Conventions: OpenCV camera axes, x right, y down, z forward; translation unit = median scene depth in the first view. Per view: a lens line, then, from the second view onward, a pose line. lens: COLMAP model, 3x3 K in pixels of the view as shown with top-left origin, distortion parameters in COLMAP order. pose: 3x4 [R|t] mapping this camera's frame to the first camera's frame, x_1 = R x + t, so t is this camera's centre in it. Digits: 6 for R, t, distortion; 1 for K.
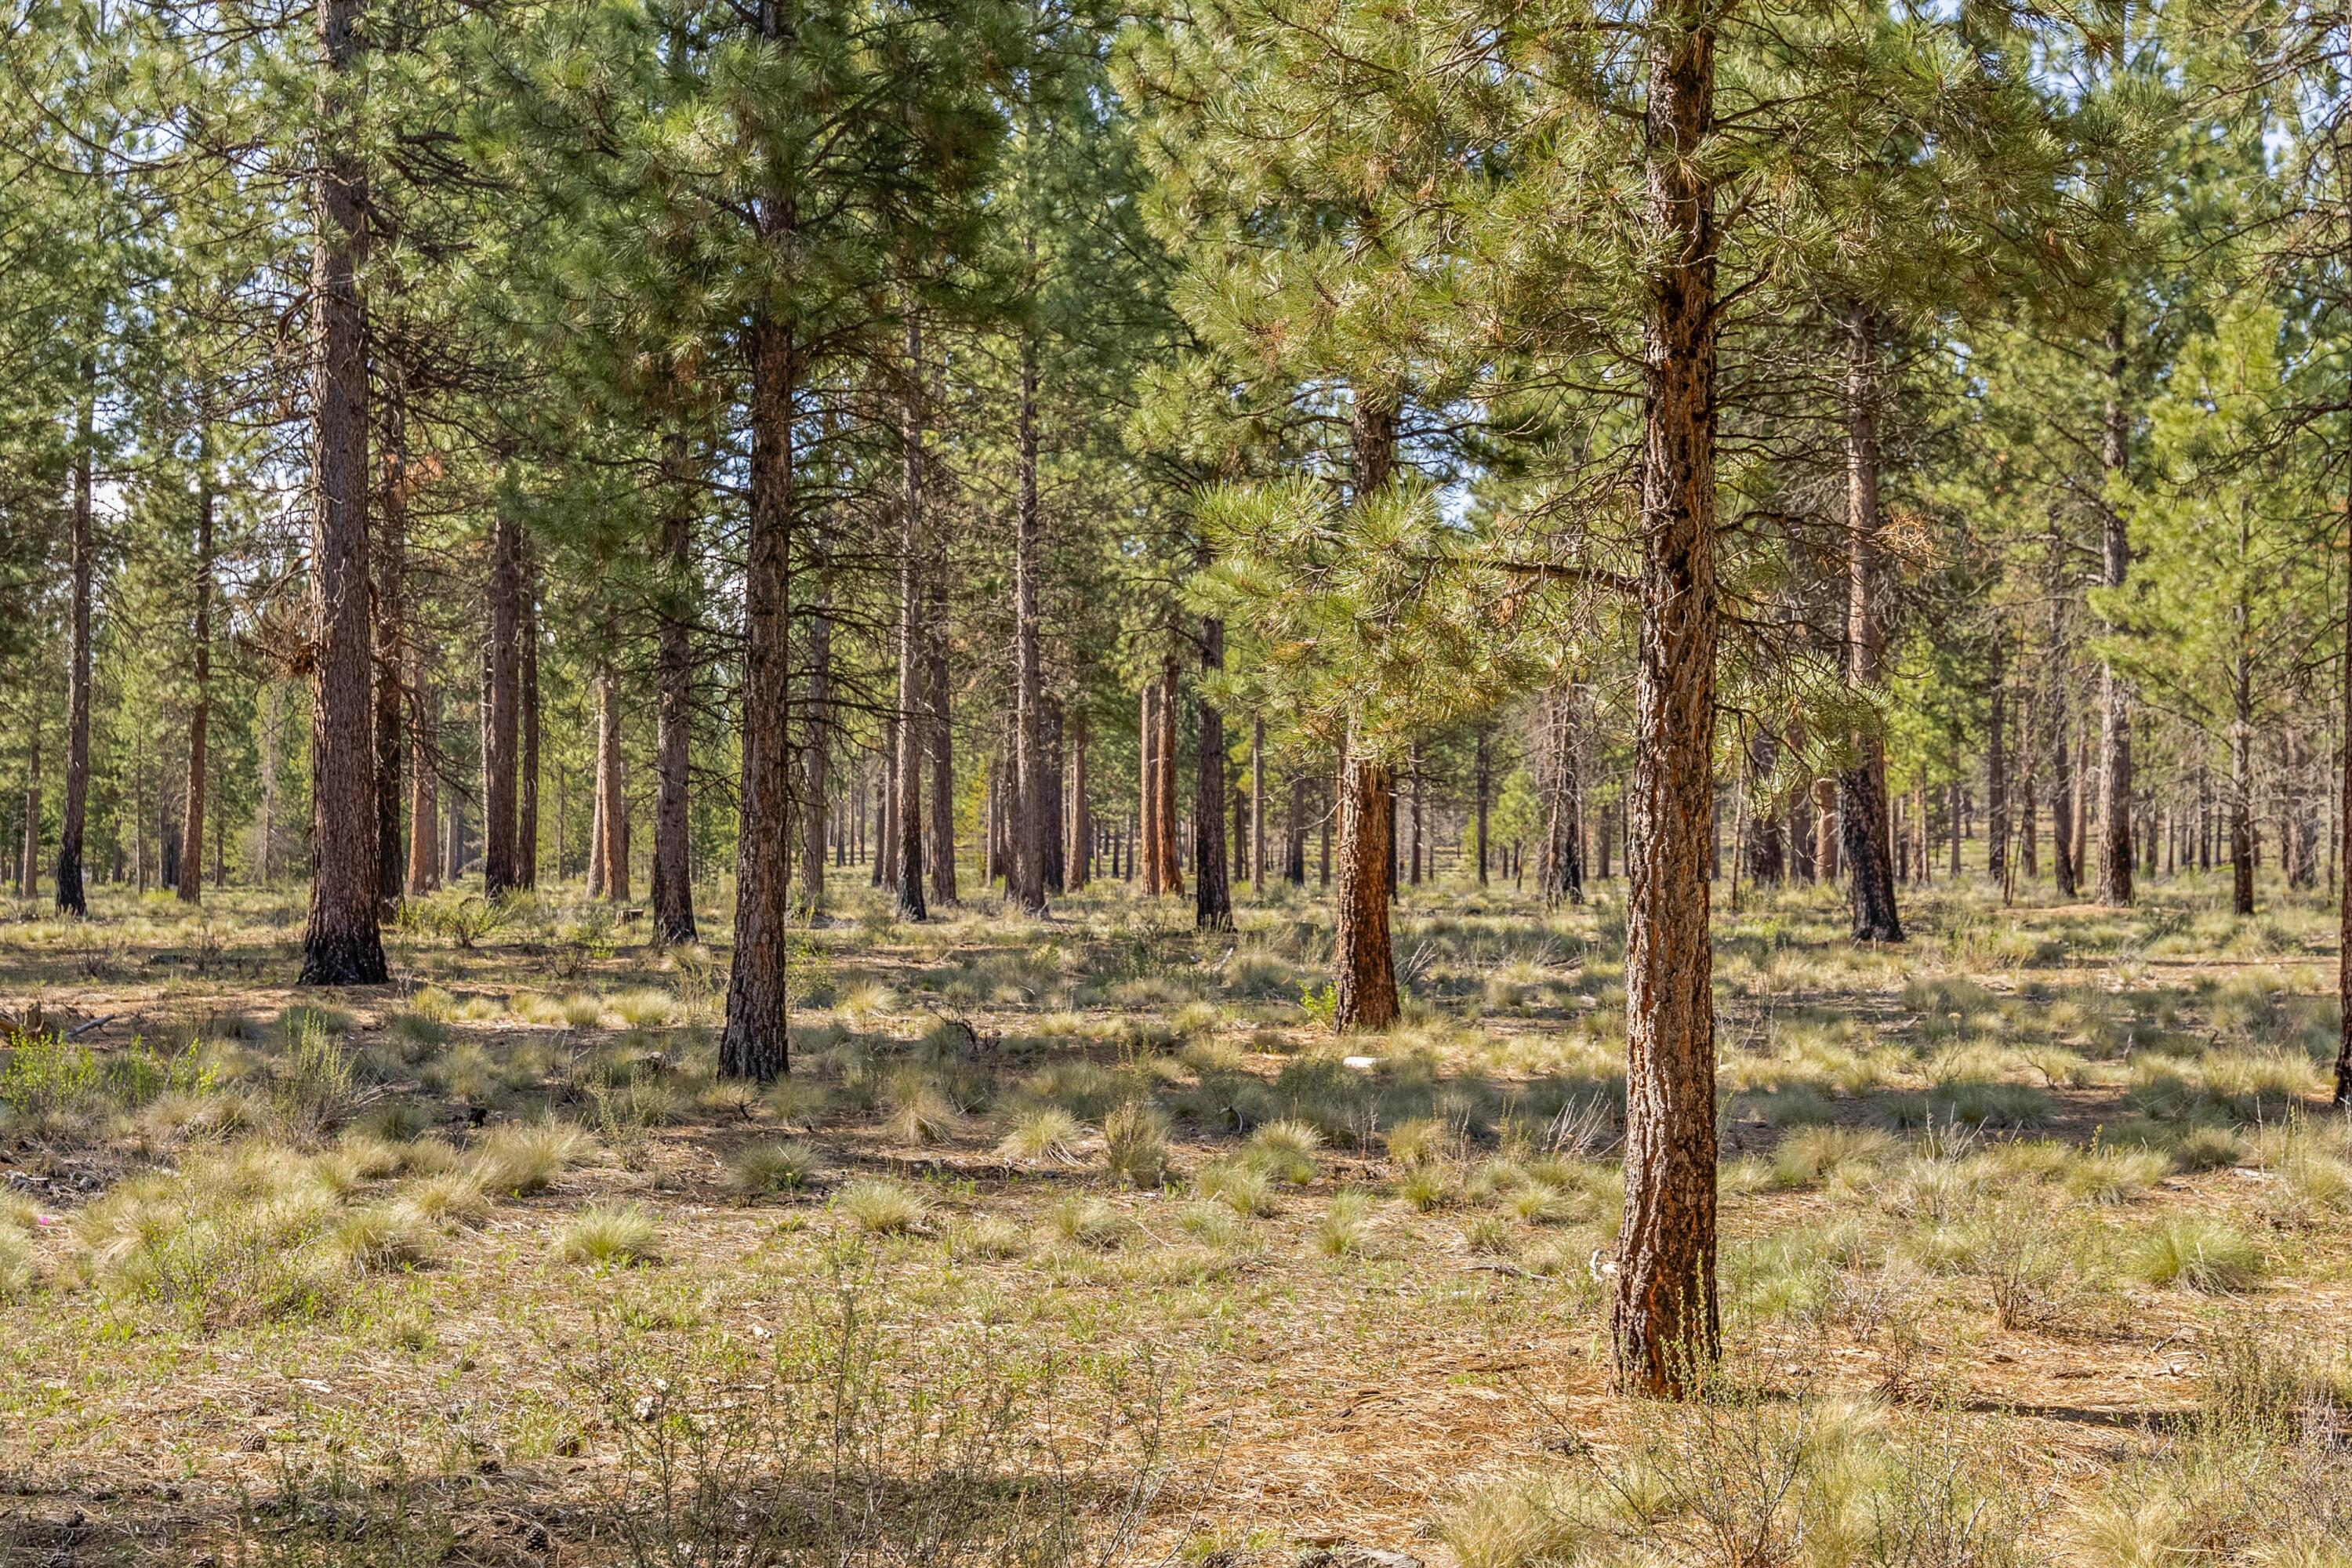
lens RADIAL K [[2356.7, 0, 1174.5], [0, 2356.7, 779.0], [0, 0, 1]] dist [-0.072242, 0.000000]
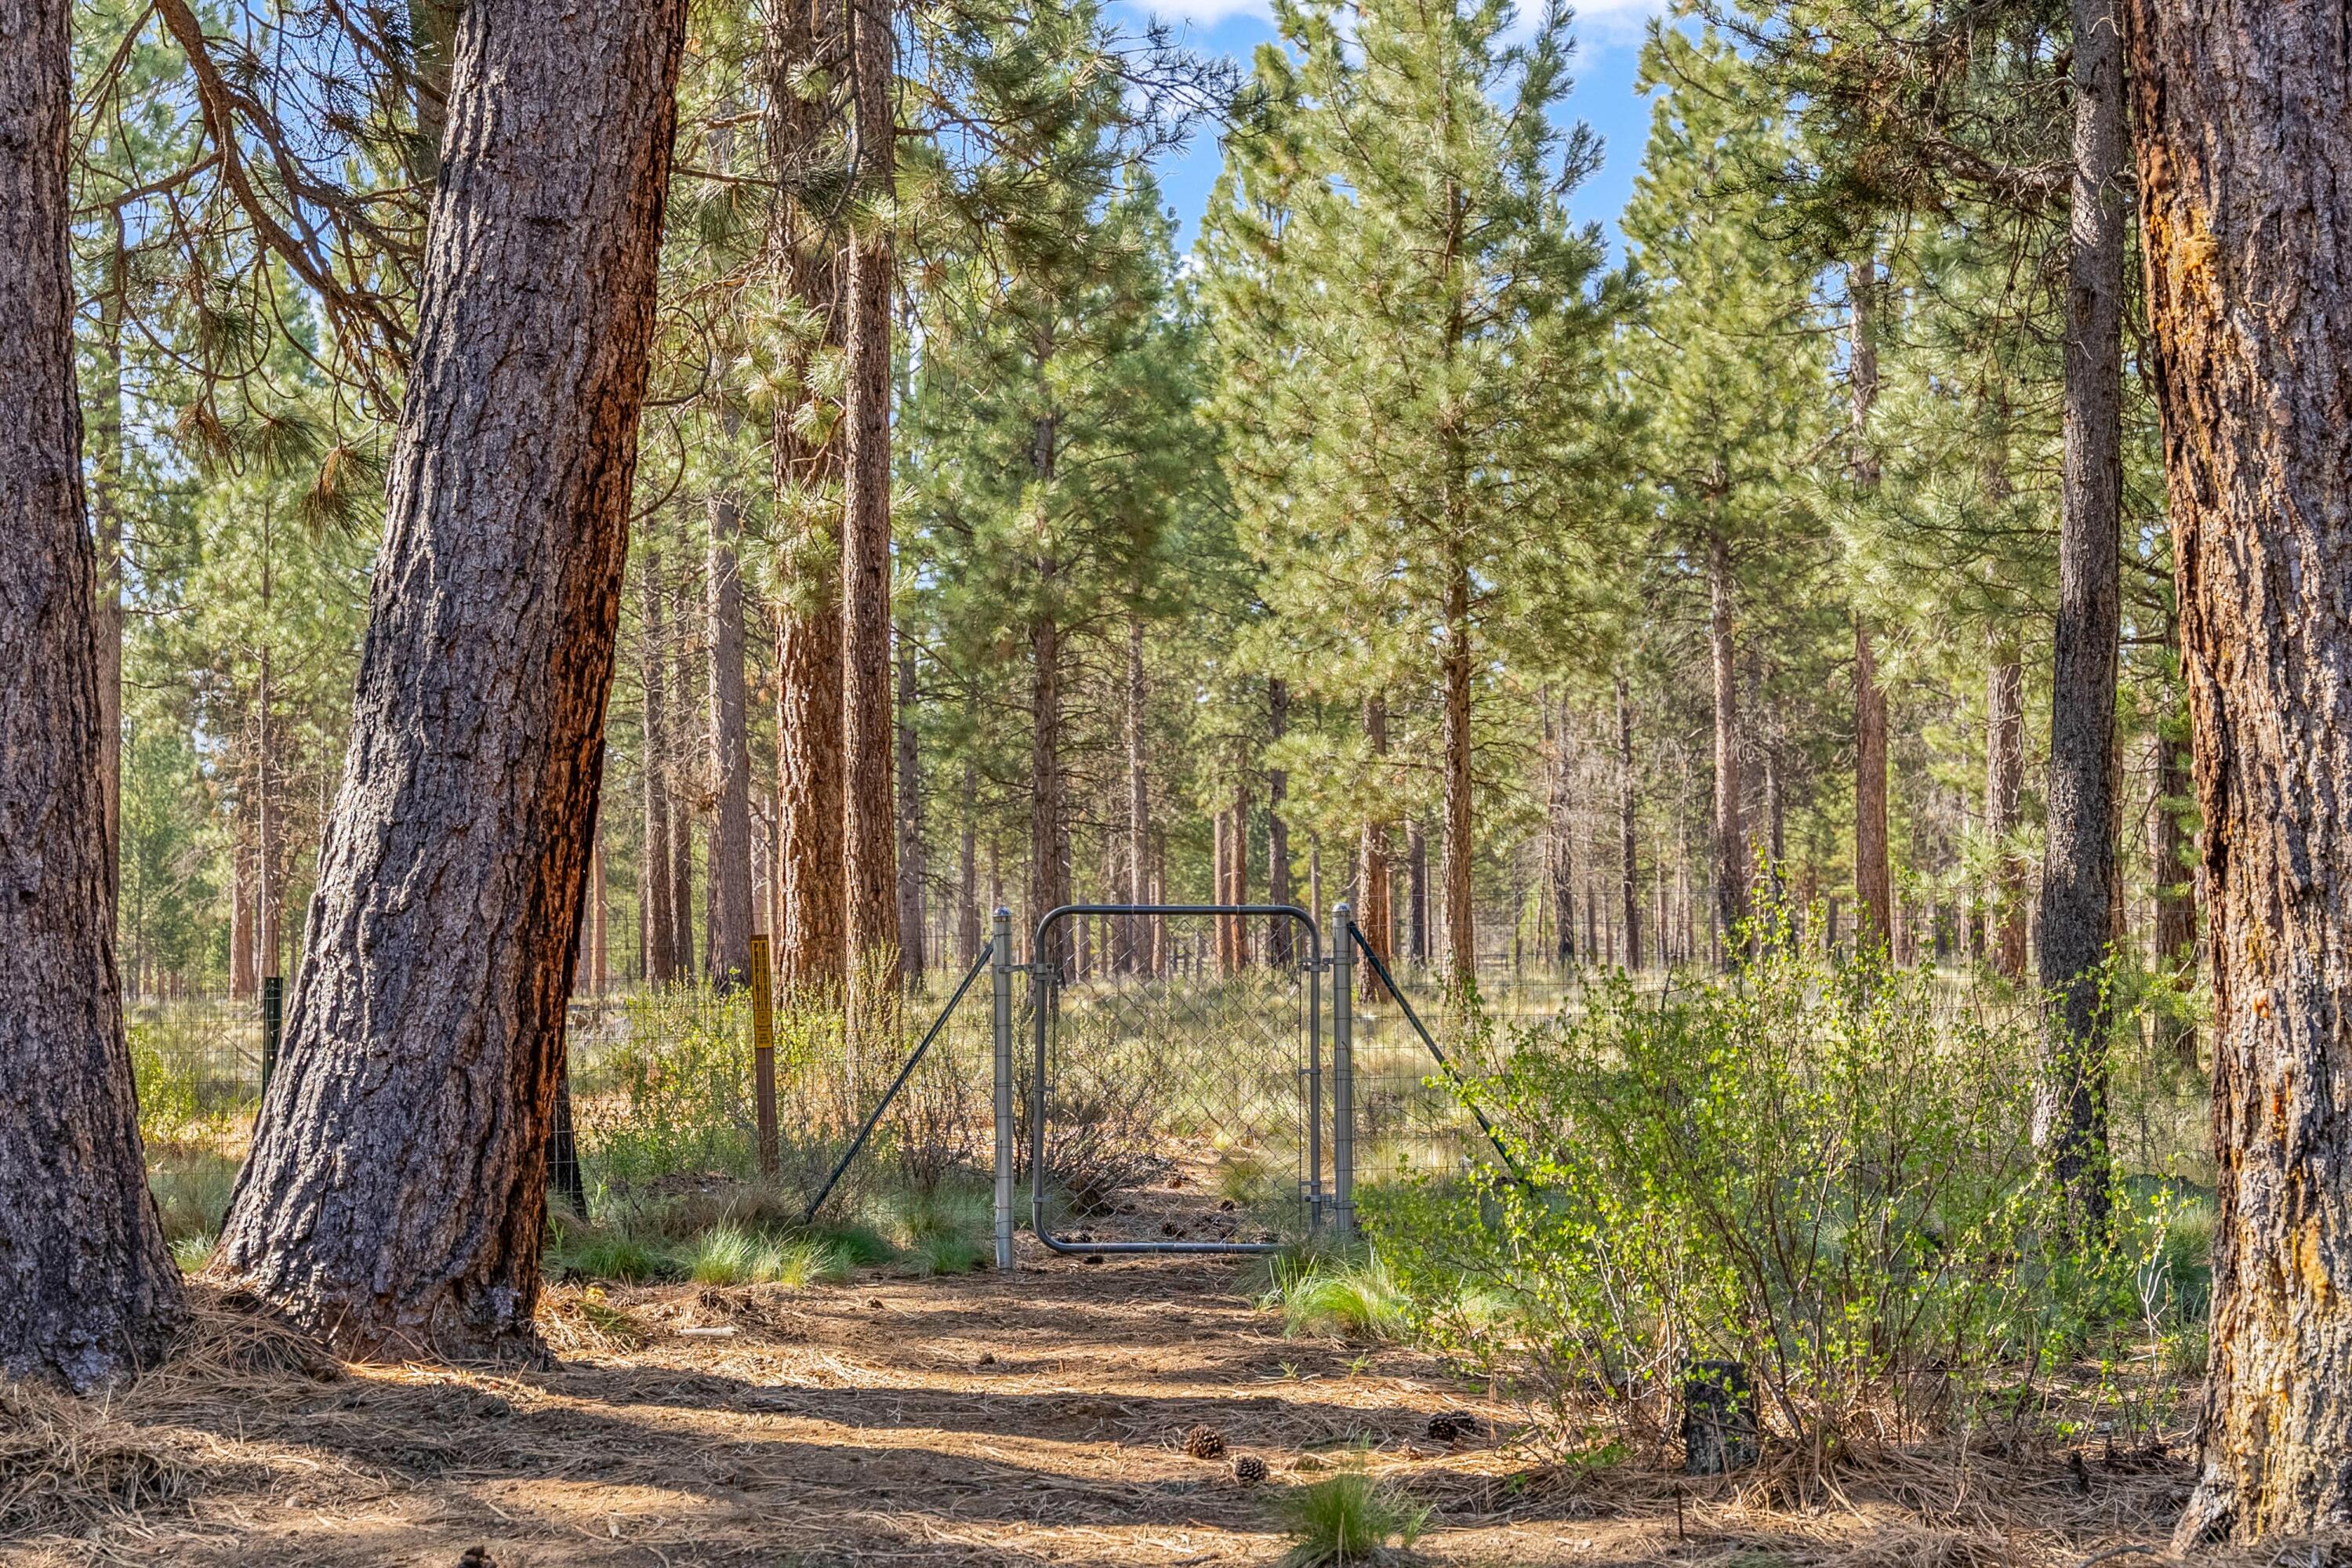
lens RADIAL K [[2356.7, 0, 1179.1], [0, 2356.7, 788.2], [0, 0, 1]] dist [-0.072242, 0.000000]
pose [[0.999597, -0.016751, -0.022907, -0.016757], [0.015589, 0.998627, -0.050009, 0.023961], [0.023713, 0.049632, 0.998486, -0.586623]]
